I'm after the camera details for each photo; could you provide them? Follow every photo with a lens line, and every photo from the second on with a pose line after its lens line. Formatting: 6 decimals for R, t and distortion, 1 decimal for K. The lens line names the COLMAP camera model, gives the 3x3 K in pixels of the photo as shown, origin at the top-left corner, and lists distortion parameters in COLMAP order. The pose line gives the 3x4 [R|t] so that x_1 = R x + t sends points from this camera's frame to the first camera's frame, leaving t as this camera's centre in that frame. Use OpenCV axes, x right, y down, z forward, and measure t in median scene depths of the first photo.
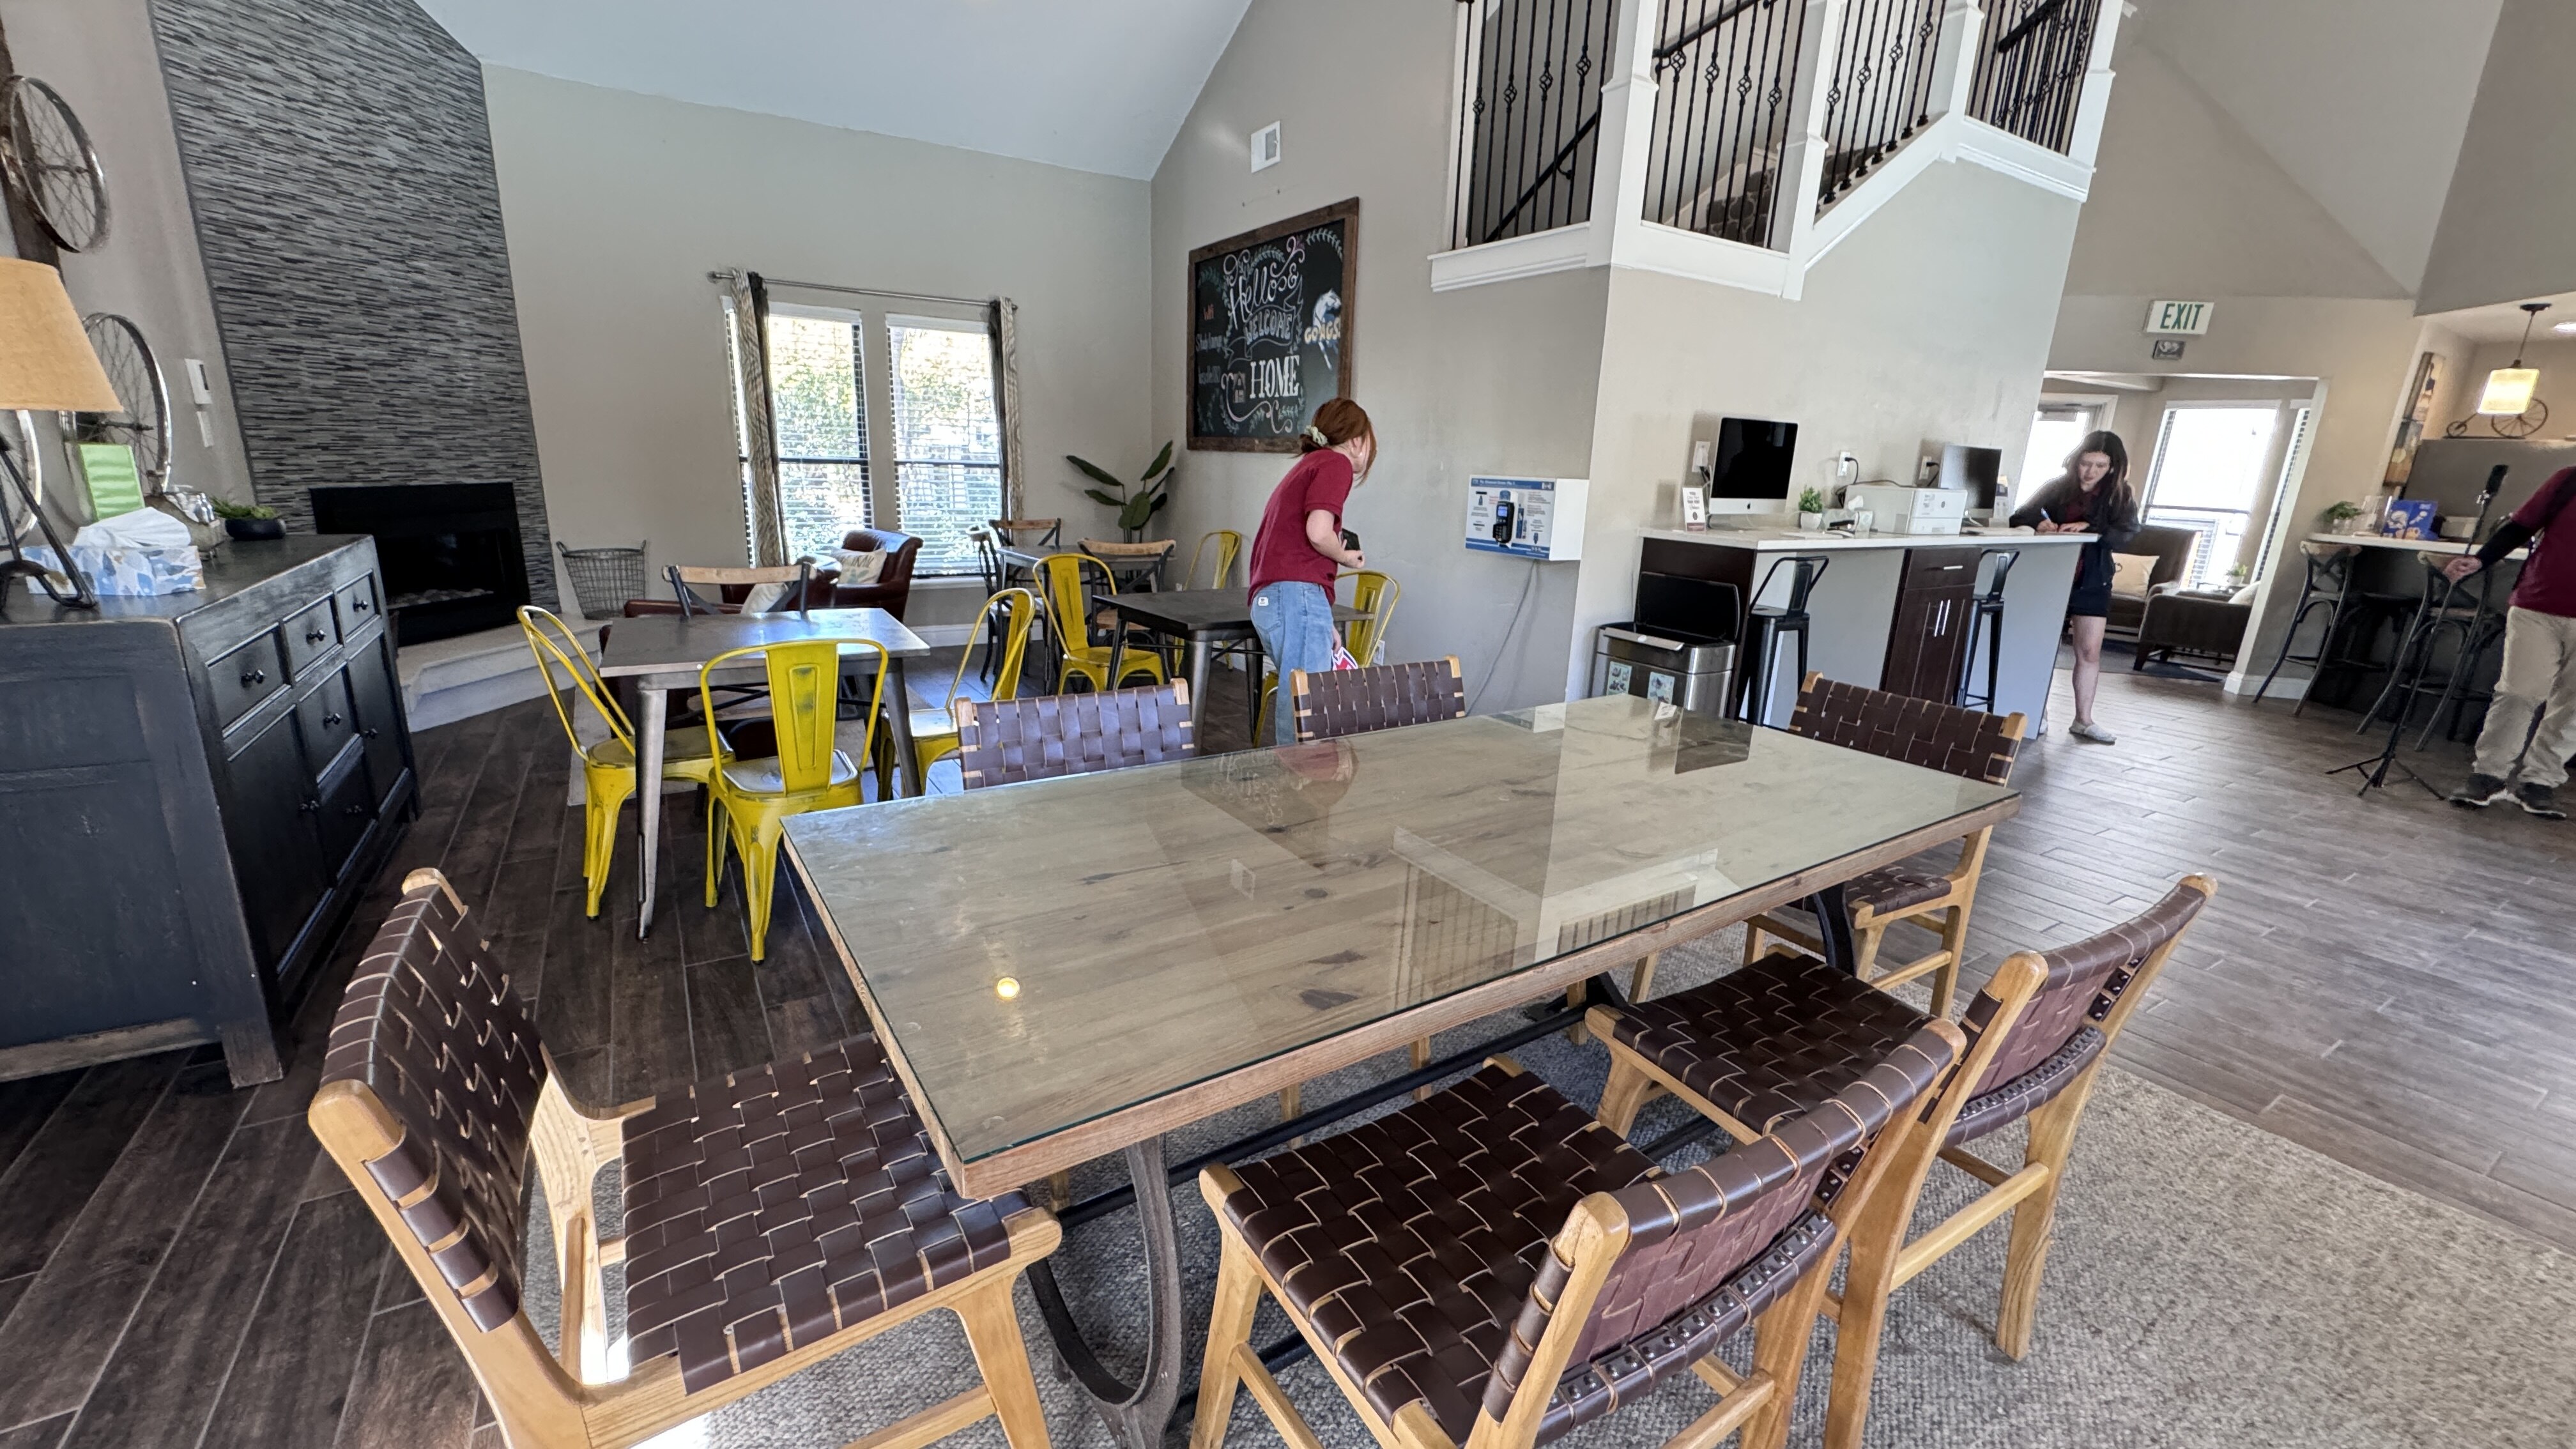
lens RADIAL K [[1026.0, 0, 1288.0], [0, 1026.0, 724.5], [0, 0, 1]] dist [-0.000477, -0.000081]
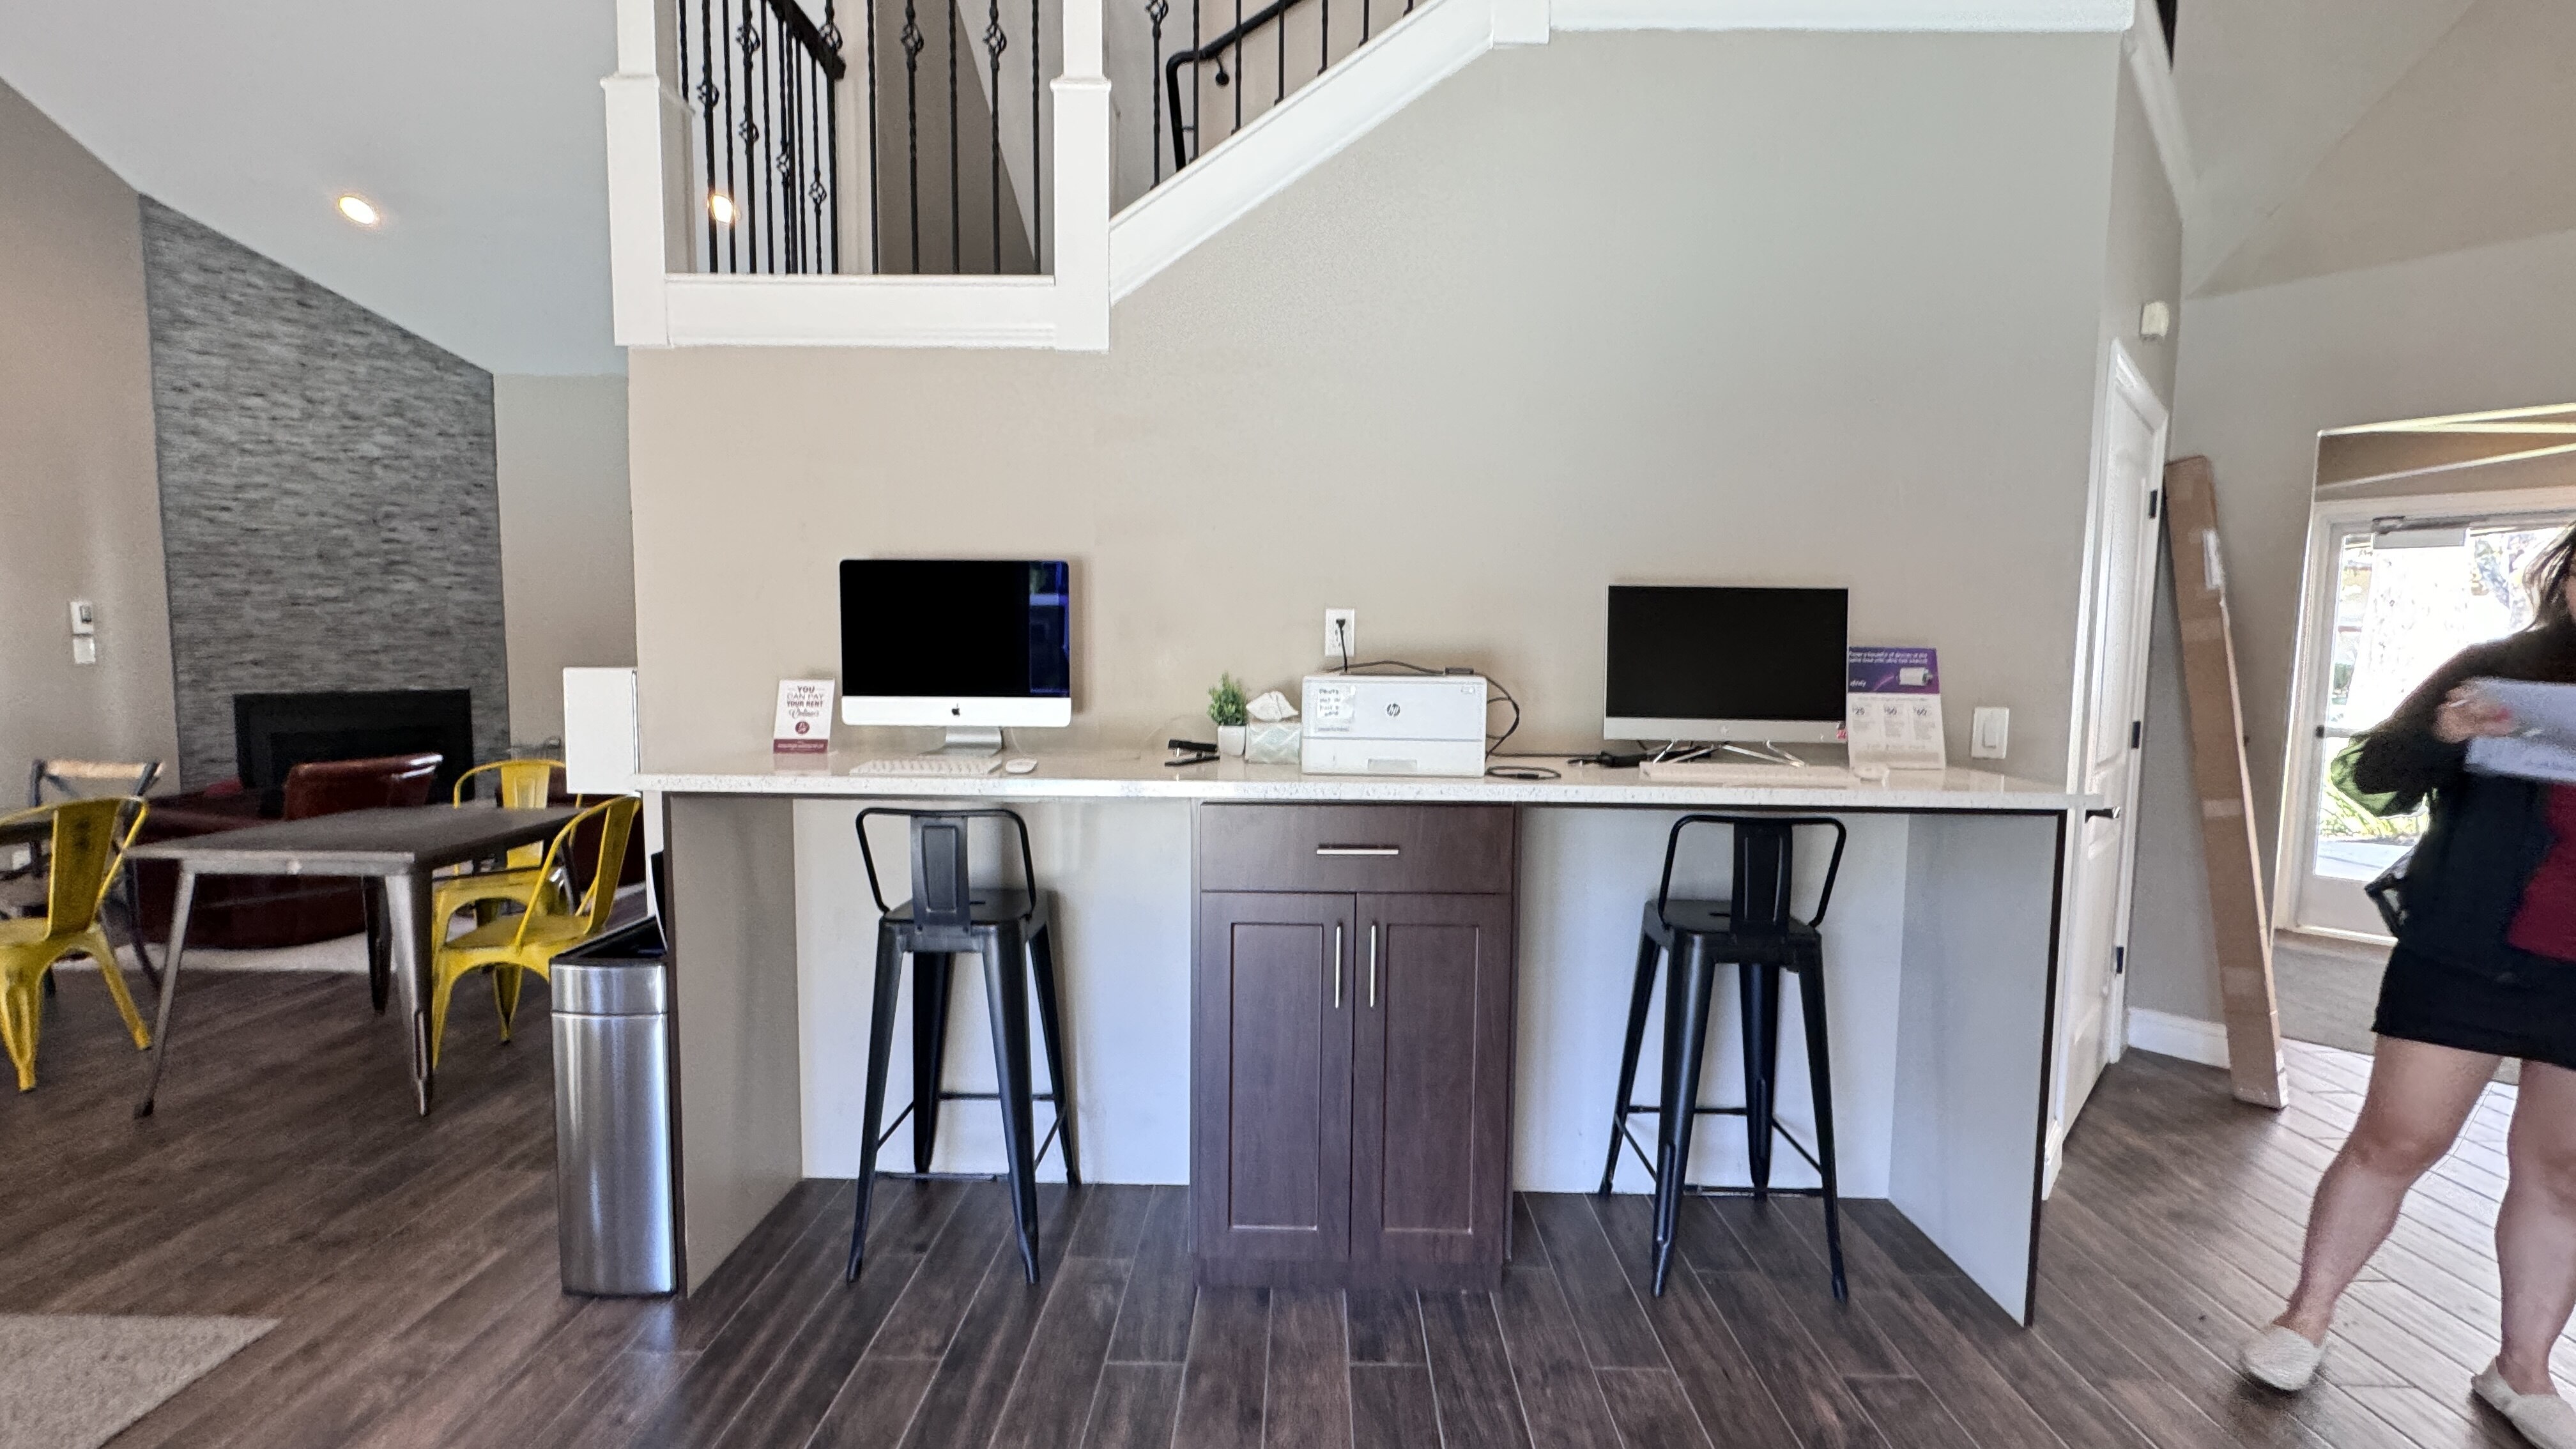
lens RADIAL K [[1026.0, 0, 1288.0], [0, 1026.0, 724.5], [0, 0, 1]] dist [-0.000477, -0.000081]
pose [[0.842821, 0.010750, -0.538087, 0.862561], [-0.116235, 0.979841, -0.162487, -0.130602], [0.525493, 0.199492, 0.827079, 0.611099]]
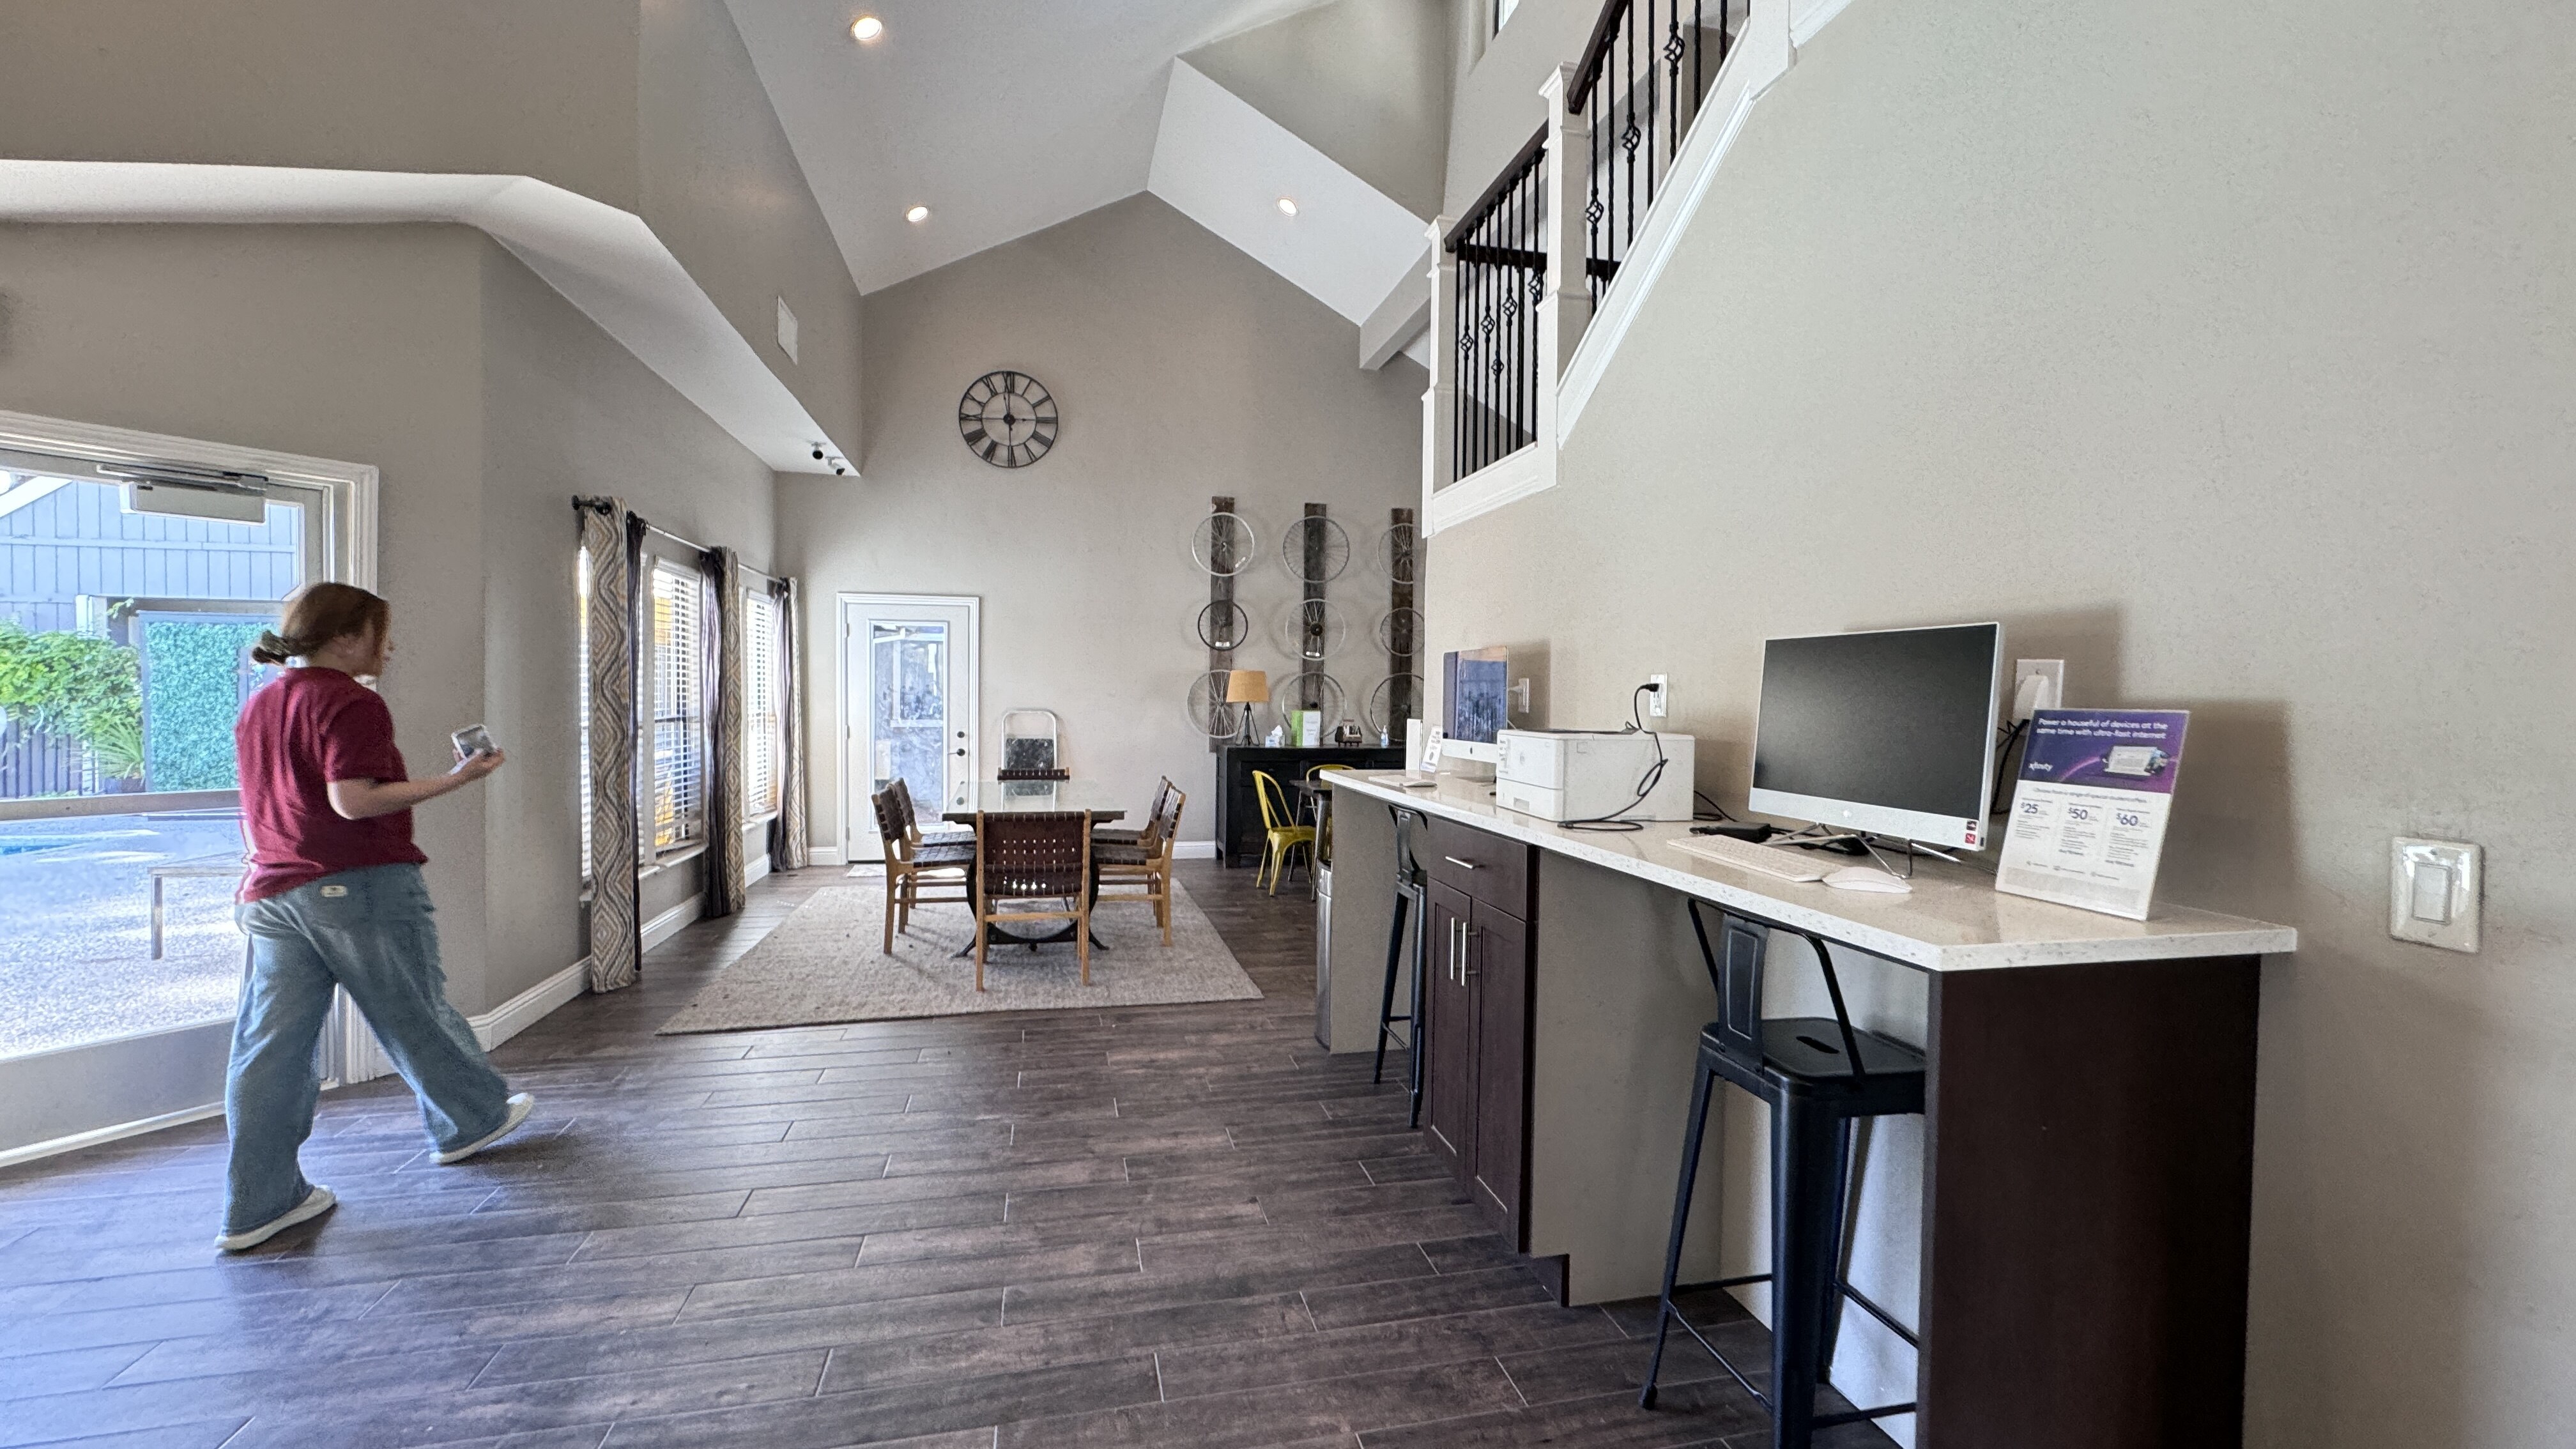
lens RADIAL K [[1026.0, 0, 1288.0], [0, 1026.0, 724.5], [0, 0, 1]] dist [-0.000477, -0.000081]
pose [[-0.321546, -0.018277, -0.946718, 1.235051], [-0.265840, 0.961345, 0.071732, -0.243653], [0.908811, 0.274740, -0.313975, 1.077787]]
